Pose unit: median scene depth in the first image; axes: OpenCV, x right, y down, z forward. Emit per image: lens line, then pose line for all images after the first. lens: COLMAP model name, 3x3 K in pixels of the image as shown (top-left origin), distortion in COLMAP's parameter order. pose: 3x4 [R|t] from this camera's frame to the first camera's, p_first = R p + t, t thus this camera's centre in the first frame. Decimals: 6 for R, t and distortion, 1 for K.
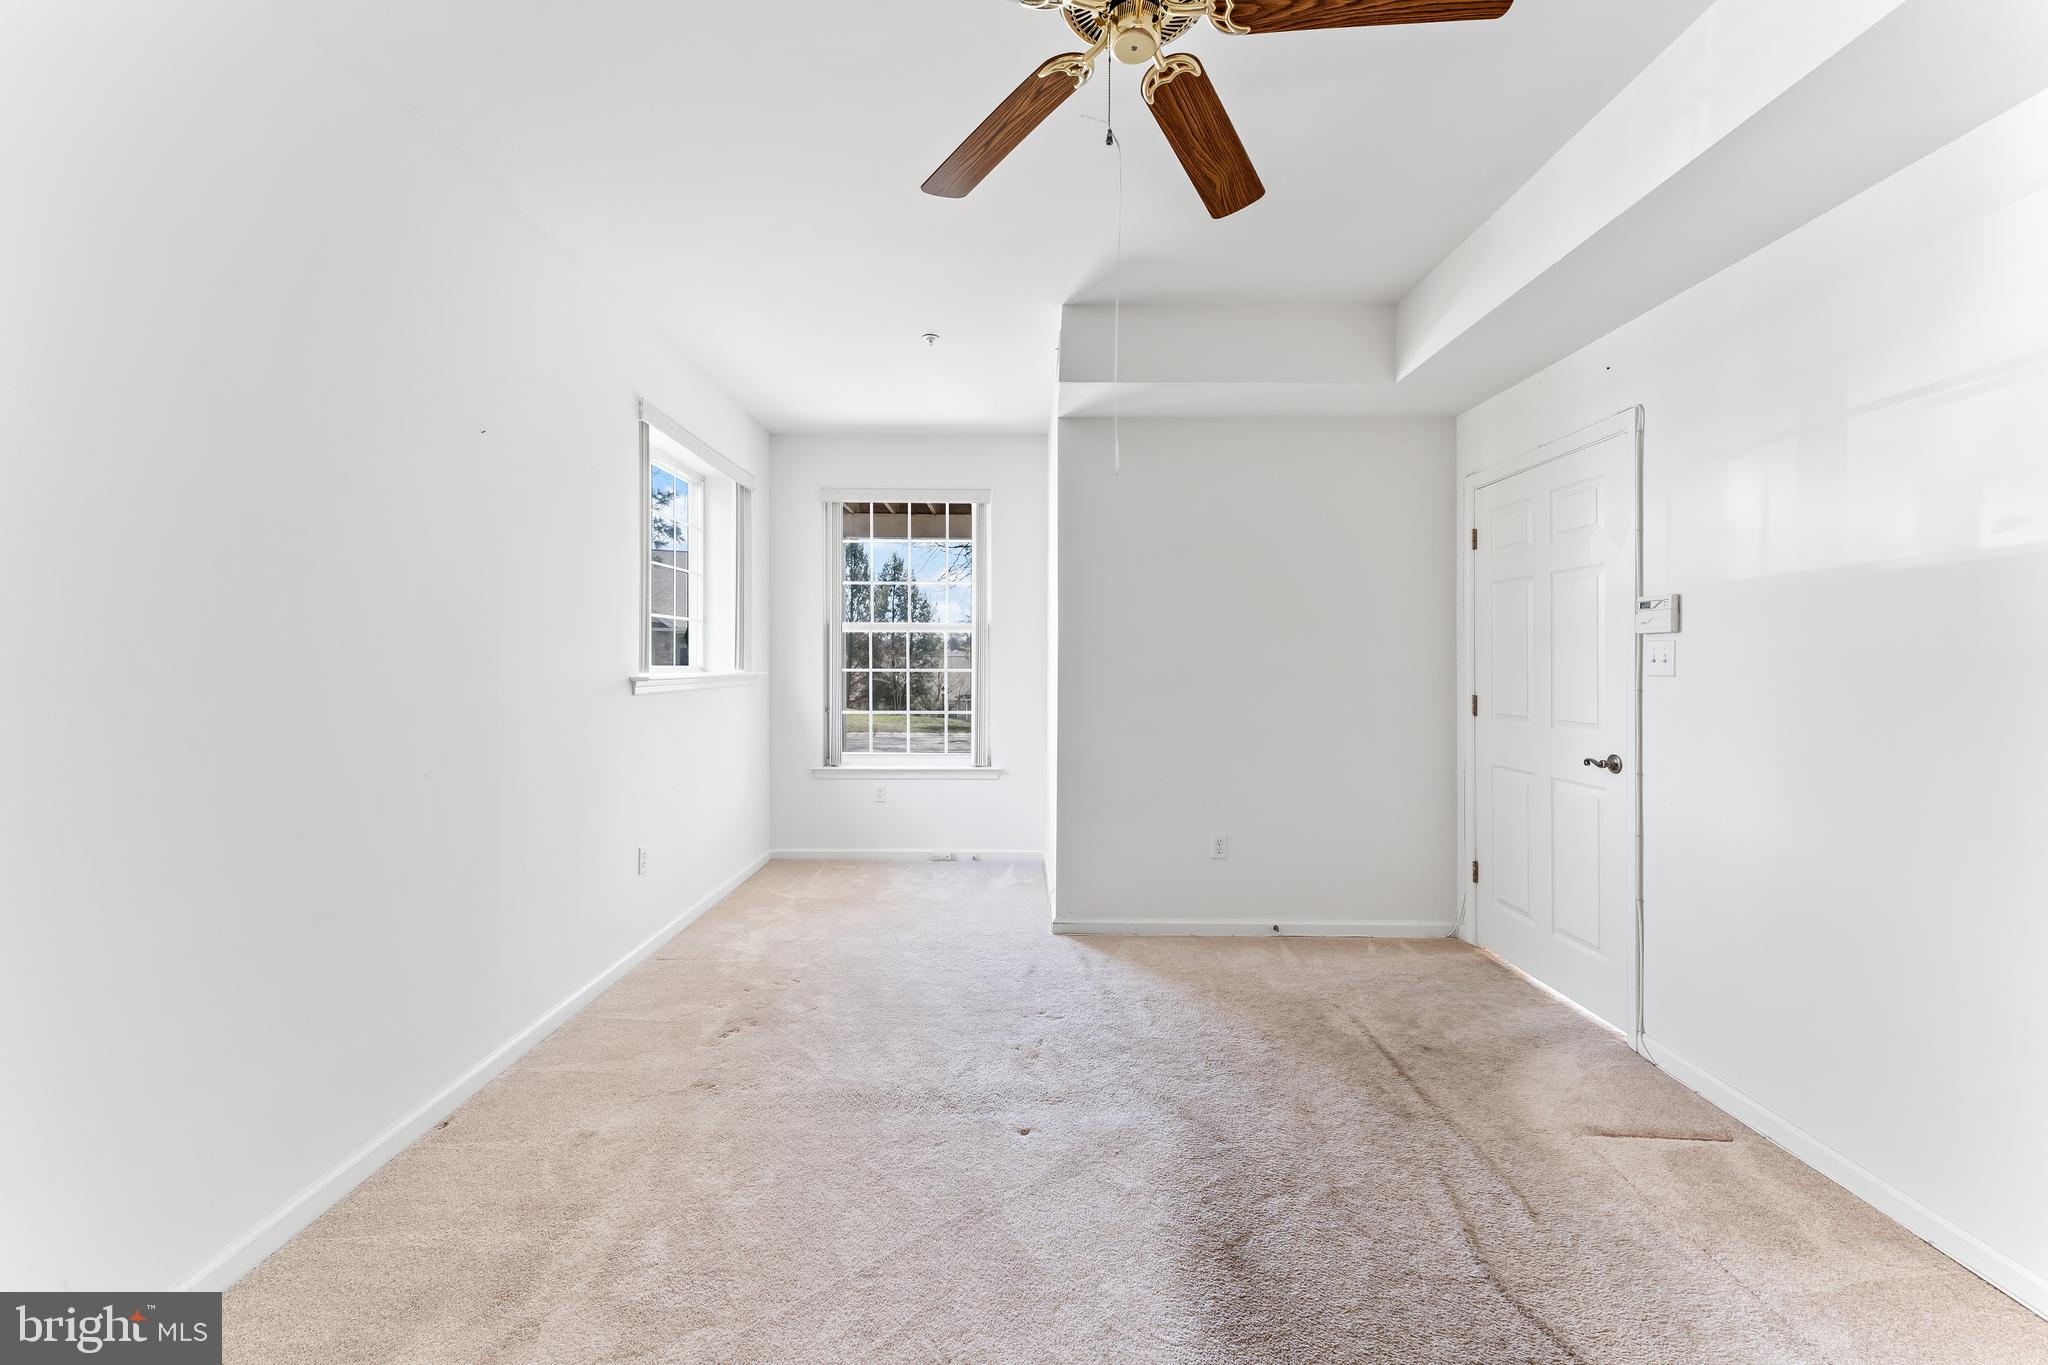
lens RADIAL K [[826.0, 0, 1025.6], [0, 826.0, 689.6], [0, 0, 1]] dist [0.001015, 0.000190]
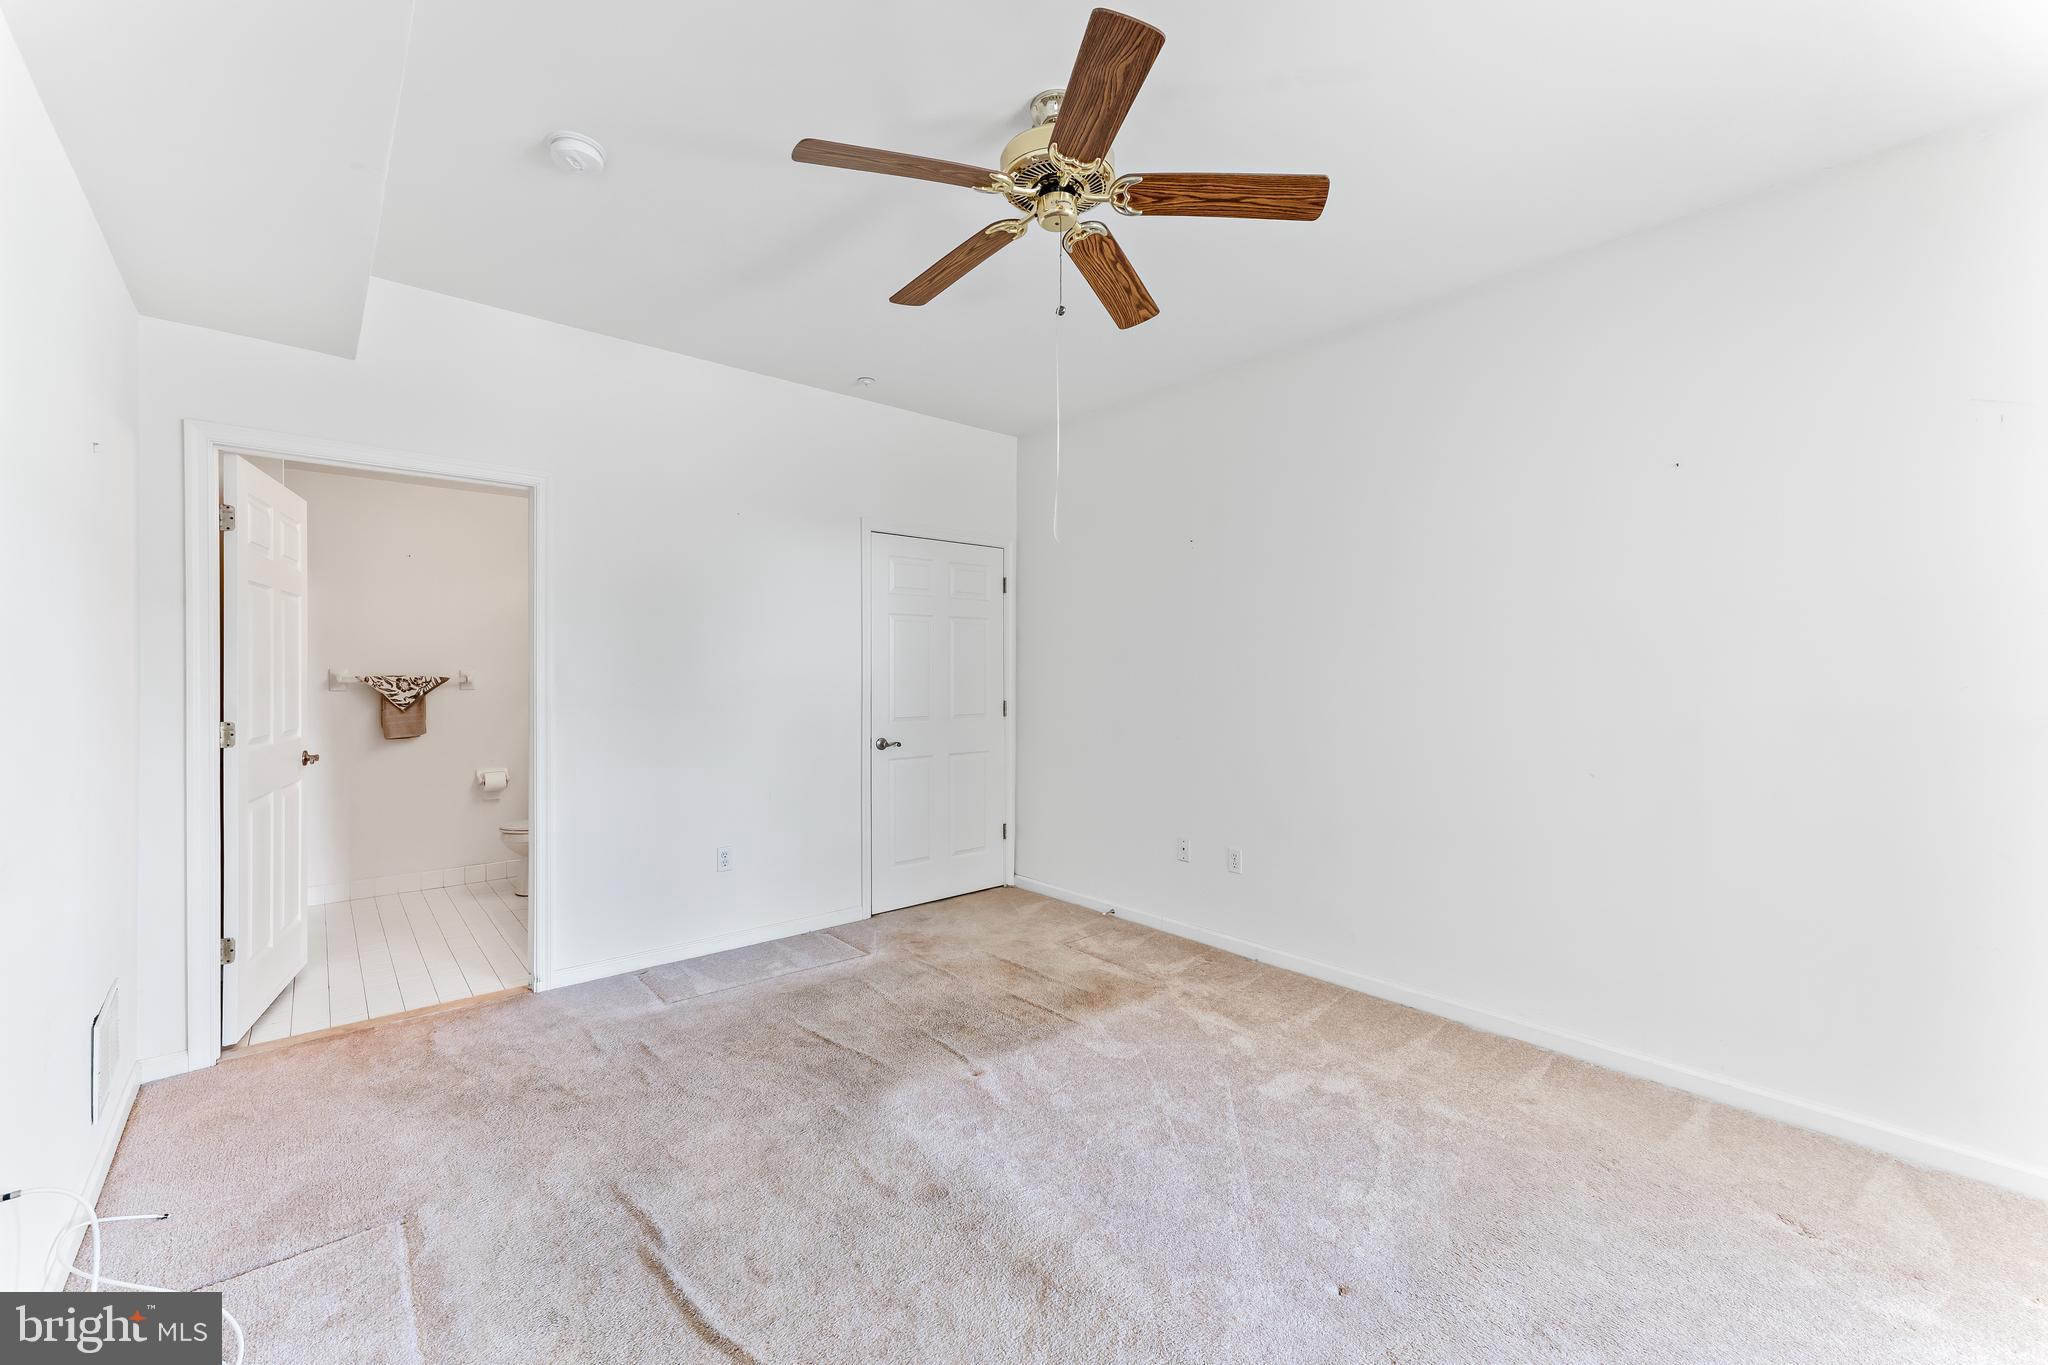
lens RADIAL K [[826.0, 0, 1025.6], [0, 826.0, 689.6], [0, 0, 1]] dist [0.001015, 0.000190]
pose [[-0.748201, 0.005949, -0.663445, 0.850215], [-0.011592, 0.999690, 0.022037, -0.043004], [0.663371, 0.024178, -0.747900, 1.590818]]
